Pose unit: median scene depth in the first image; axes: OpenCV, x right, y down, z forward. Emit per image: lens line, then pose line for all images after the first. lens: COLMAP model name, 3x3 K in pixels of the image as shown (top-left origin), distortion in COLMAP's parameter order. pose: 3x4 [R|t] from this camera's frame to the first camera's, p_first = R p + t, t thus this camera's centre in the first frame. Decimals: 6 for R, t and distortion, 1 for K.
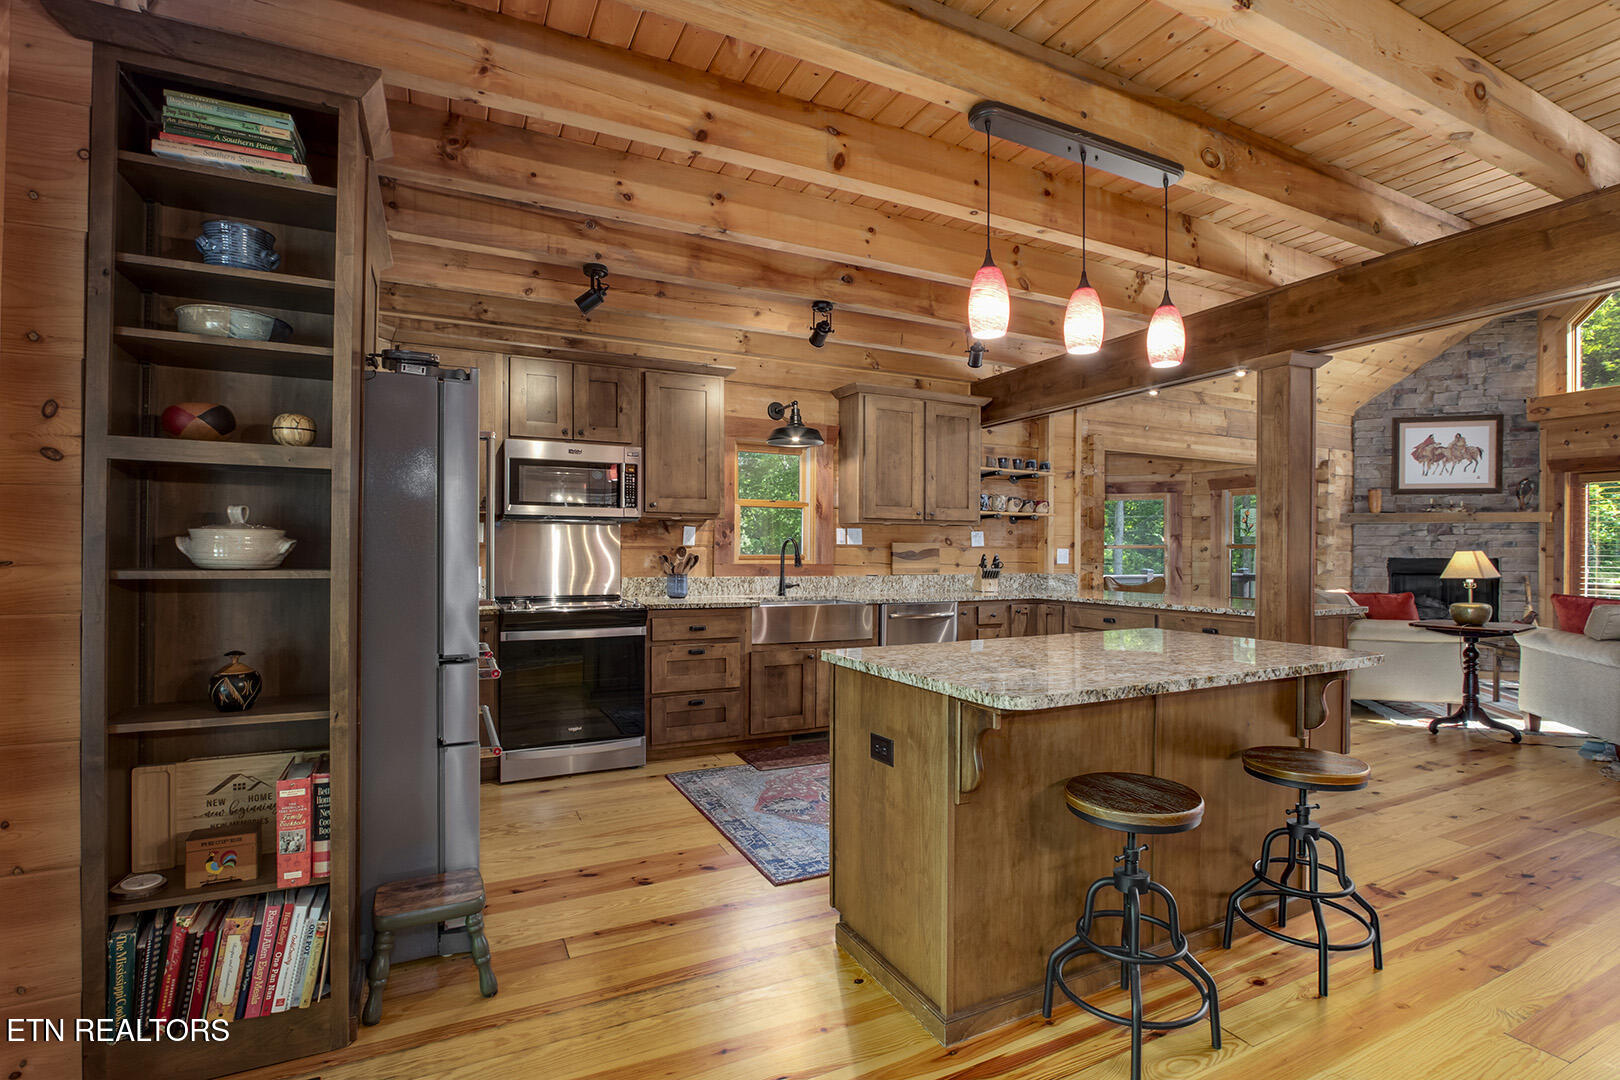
lens RADIAL K [[757.1, 0, 805.4], [0, 757.1, 552.2], [0, 0, 1]] dist [-0.025849, 0.004098]
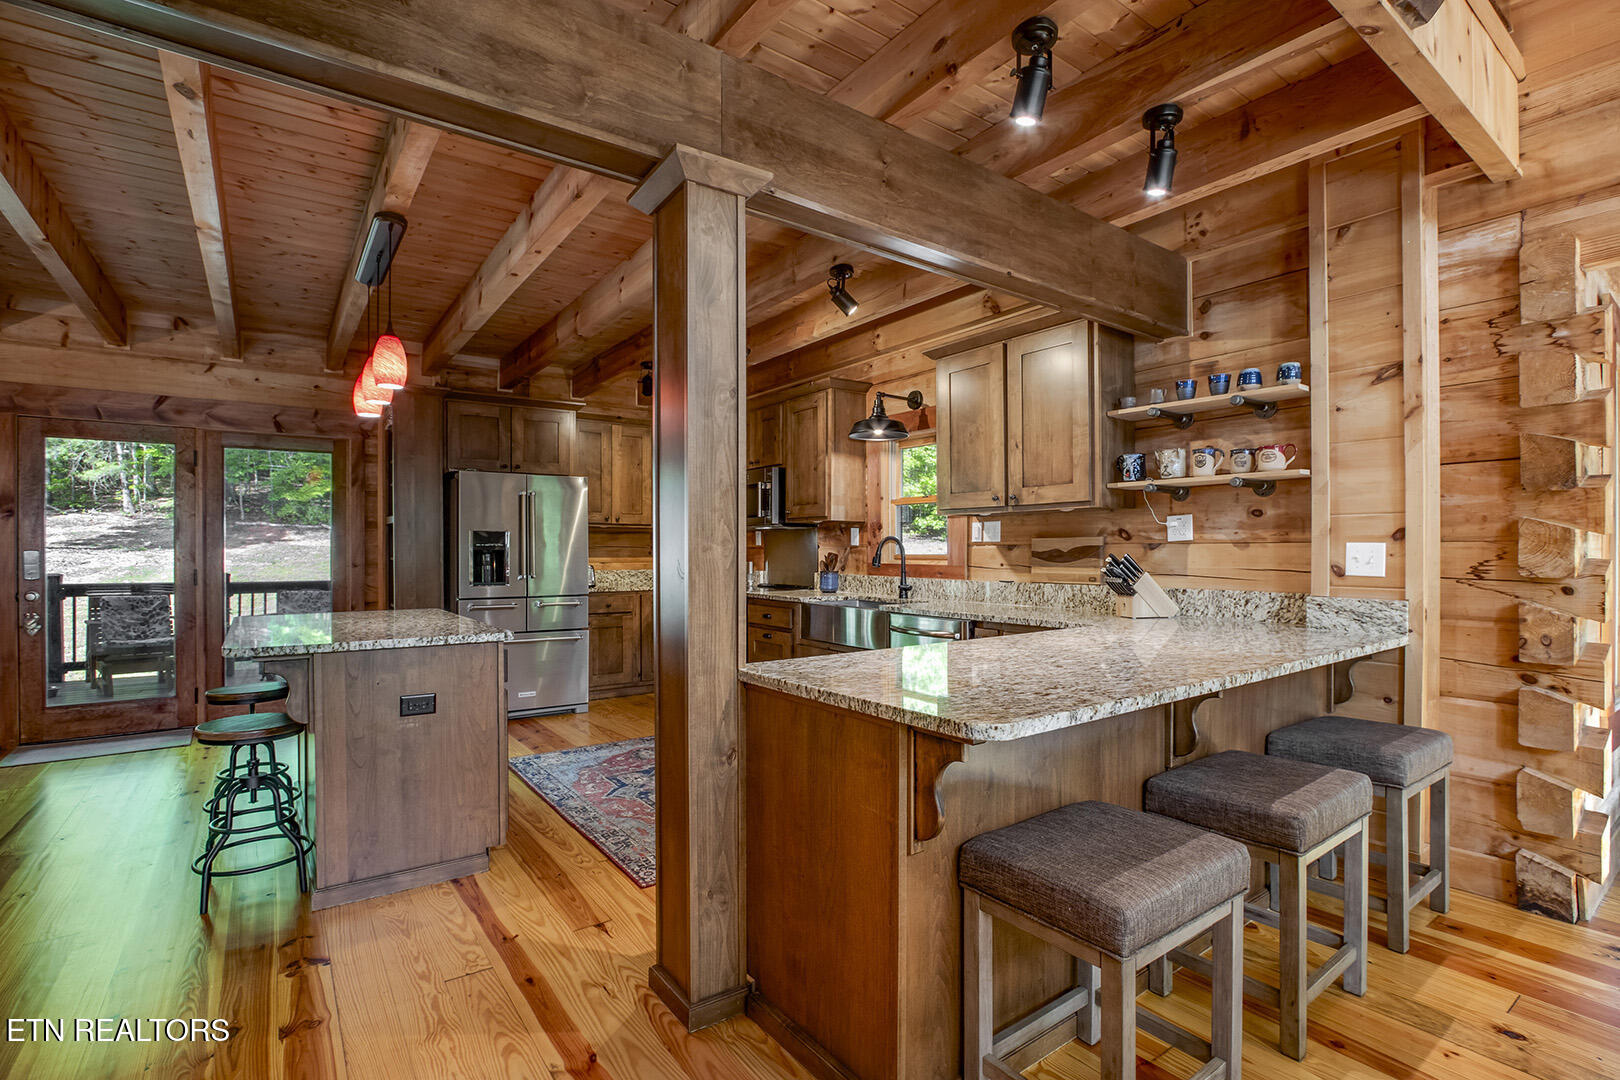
lens RADIAL K [[757.1, 0, 815.7], [0, 757.1, 550.9], [0, 0, 1]] dist [-0.025849, 0.004098]
pose [[0.175736, -0.003064, -0.984433, 0.738095], [-0.000381, 0.999995, -0.003181, 0.001828], [0.984437, 0.000934, 0.175734, 0.617255]]
